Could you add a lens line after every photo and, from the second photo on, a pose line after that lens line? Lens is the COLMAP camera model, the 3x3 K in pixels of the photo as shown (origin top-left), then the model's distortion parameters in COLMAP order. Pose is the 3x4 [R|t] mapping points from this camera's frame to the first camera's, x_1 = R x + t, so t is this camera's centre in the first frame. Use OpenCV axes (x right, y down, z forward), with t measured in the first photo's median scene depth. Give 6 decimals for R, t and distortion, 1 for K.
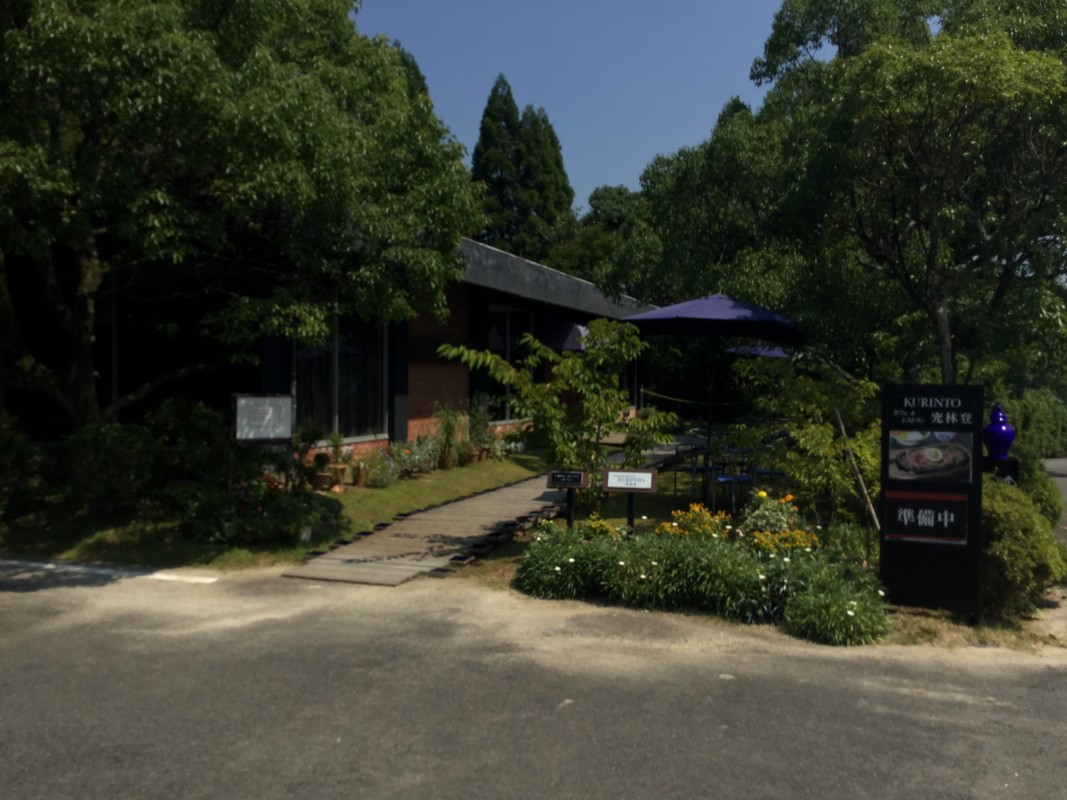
lens RADIAL K [[965.9, 0, 538.6], [0, 965.9, 396.0], [0, 0, 1]] dist [0.134619, -0.264331]
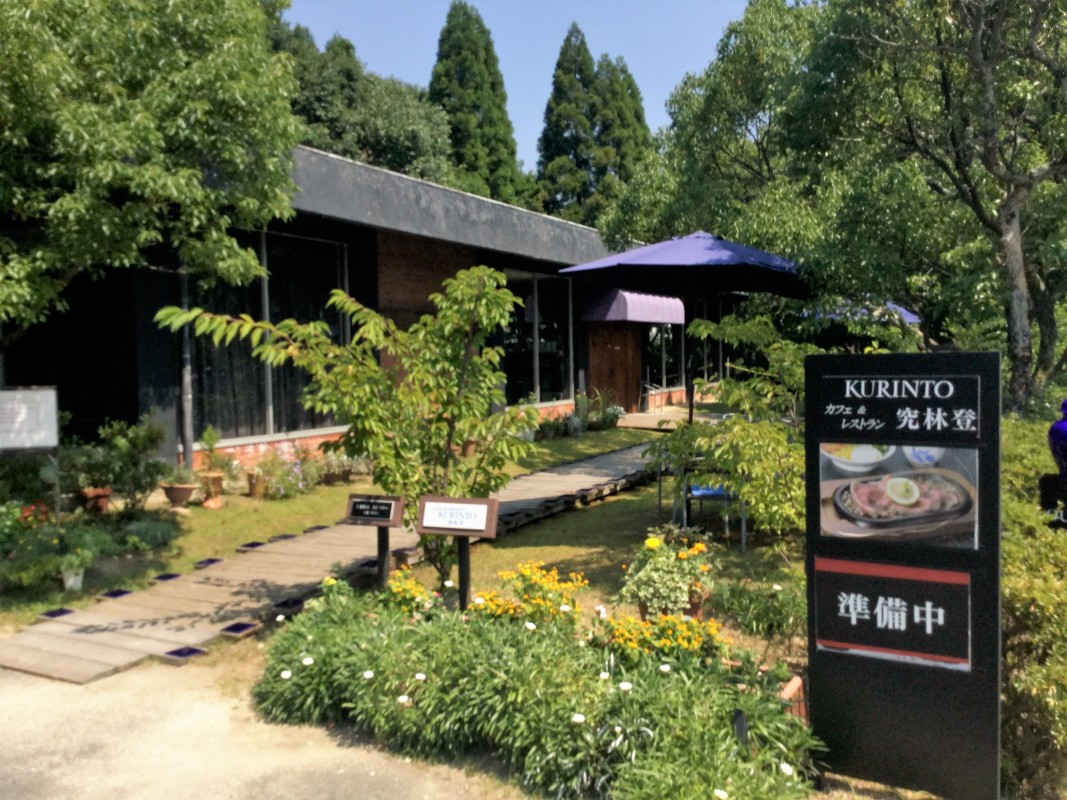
lens RADIAL K [[966.5, 0, 533.5], [0, 966.5, 400.0], [0, 0, 1]] dist [0.128058, -0.264929]
pose [[0.990073, -0.017150, -0.139505, 0.232811], [0.021082, 0.999420, 0.026760, -0.004128], [0.138966, -0.029435, 0.989860, 0.386058]]
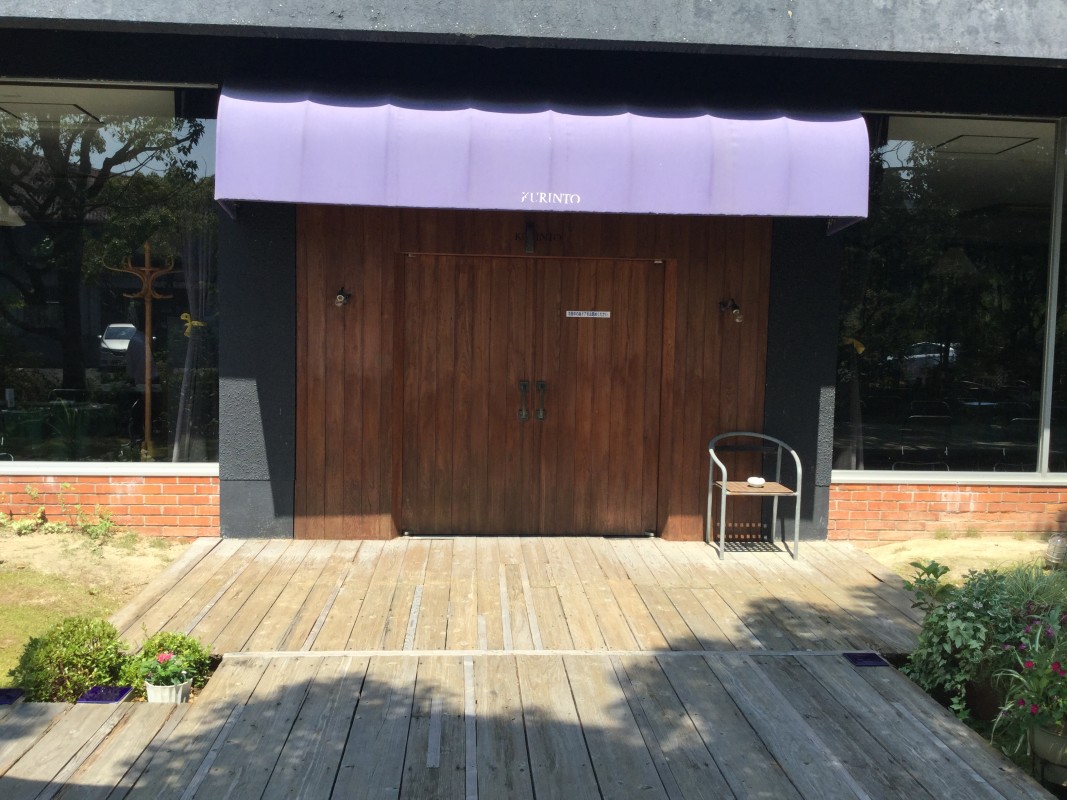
lens RADIAL K [[963.8, 0, 533.5], [0, 963.8, 400.0], [0, 0, 1]] dist [0.085445, -0.172324]
pose [[0.393771, 0.084417, -0.915324, 0.854119], [-0.038478, 0.996415, 0.075342, -0.063328], [0.918403, 0.005552, 0.395608, 2.888732]]
